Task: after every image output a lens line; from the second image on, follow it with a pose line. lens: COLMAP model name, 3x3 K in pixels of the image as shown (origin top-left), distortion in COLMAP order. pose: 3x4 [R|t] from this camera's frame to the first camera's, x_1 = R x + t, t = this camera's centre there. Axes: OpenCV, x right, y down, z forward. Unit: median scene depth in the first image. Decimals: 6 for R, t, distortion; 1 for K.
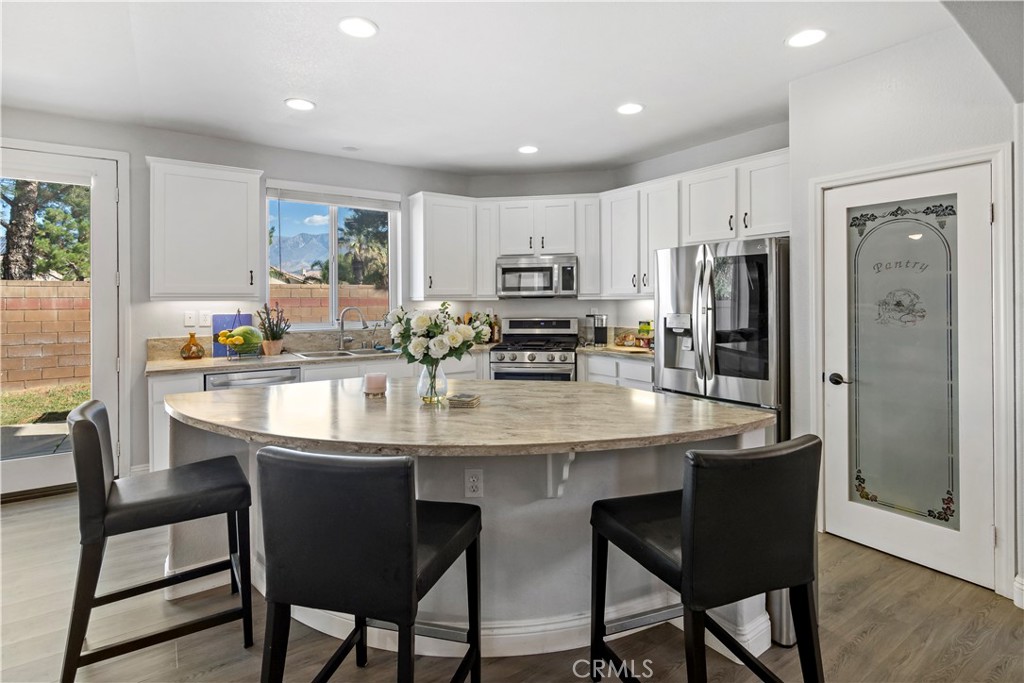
lens RADIAL K [[514.1, 0, 512.7], [0, 514.1, 293.8], [0, 0, 1]] dist [0.001765, 0.000150]
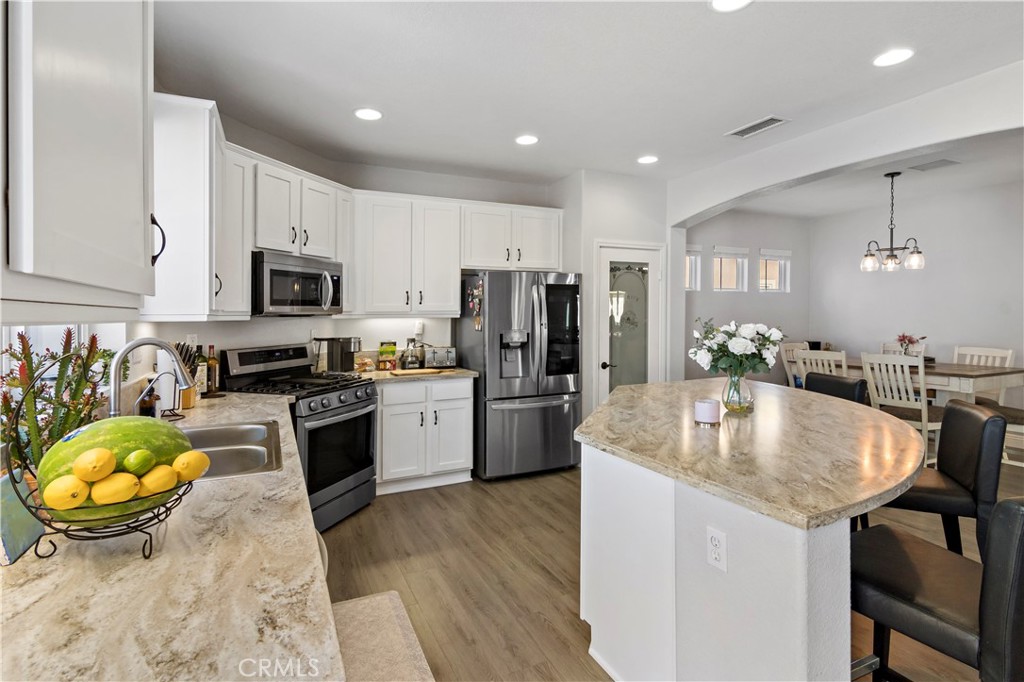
lens RADIAL K [[512.3, 0, 514.5], [0, 512.3, 330.8], [0, 0, 1]] dist [0.000344, 0.000198]
pose [[0.153103, -0.025634, 0.987878, -0.624228], [-0.002678, 0.999649, 0.026355, 0.008554], [-0.988207, -0.006681, 0.152981, 0.637778]]
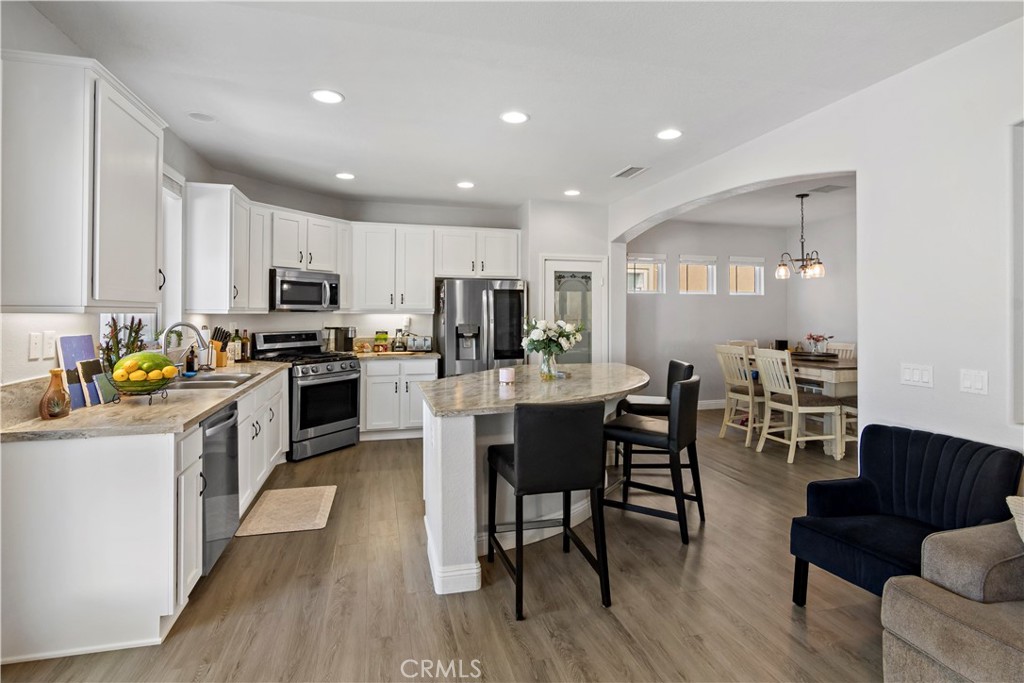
lens RADIAL K [[518.7, 0, 529.4], [0, 518.7, 330.2], [0, 0, 1]] dist [0.001198, 0.000264]
pose [[0.310601, -0.025519, 0.950198, -0.837796], [-0.016036, 0.999357, 0.032081, 0.004628], [-0.950405, -0.025201, 0.309992, 0.267968]]
